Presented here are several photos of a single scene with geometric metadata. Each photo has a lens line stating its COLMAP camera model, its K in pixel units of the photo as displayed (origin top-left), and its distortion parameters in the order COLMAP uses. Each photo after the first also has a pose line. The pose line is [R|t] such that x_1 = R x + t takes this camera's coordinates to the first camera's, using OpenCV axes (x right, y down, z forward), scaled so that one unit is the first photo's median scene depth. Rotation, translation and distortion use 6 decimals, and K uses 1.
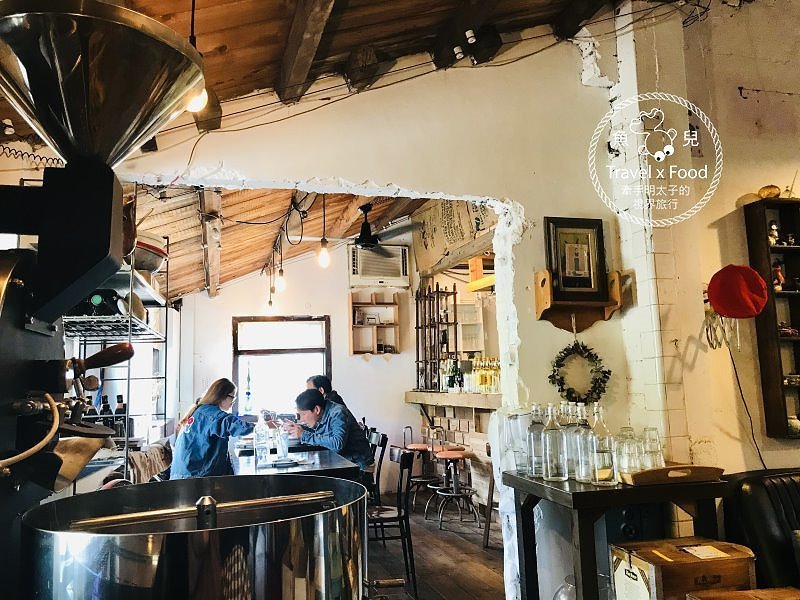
lens RADIAL K [[653.4, 0, 410.8], [0, 653.4, 302.1], [0, 0, 1]] dist [0.076756, -0.125636]
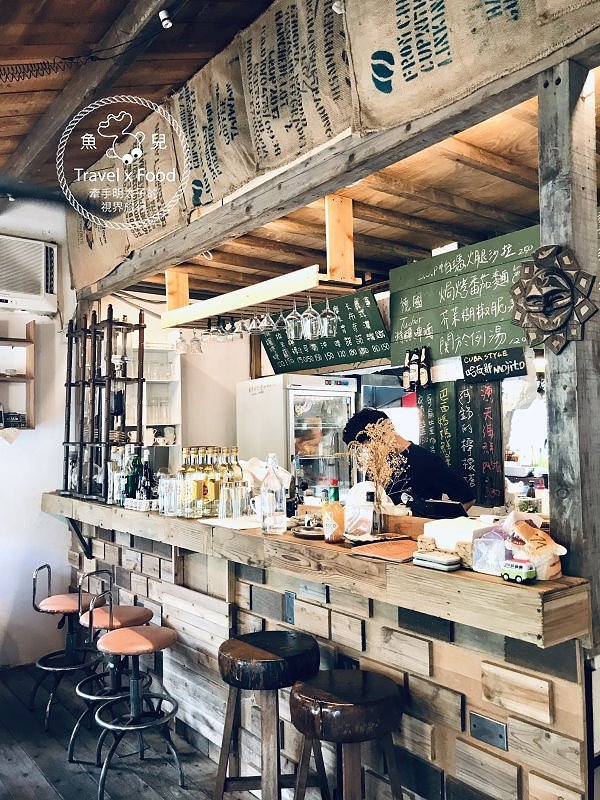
lens RADIAL K [[653.4, 0, 300.0], [0, 653.4, 400.0], [0, 0, 1]] dist [0.076756, -0.125636]
pose [[0.940362, 0.036745, 0.338186, 0.006190], [-0.055377, 0.997423, 0.045608, 0.015670], [-0.335639, -0.061616, 0.939973, 0.404865]]
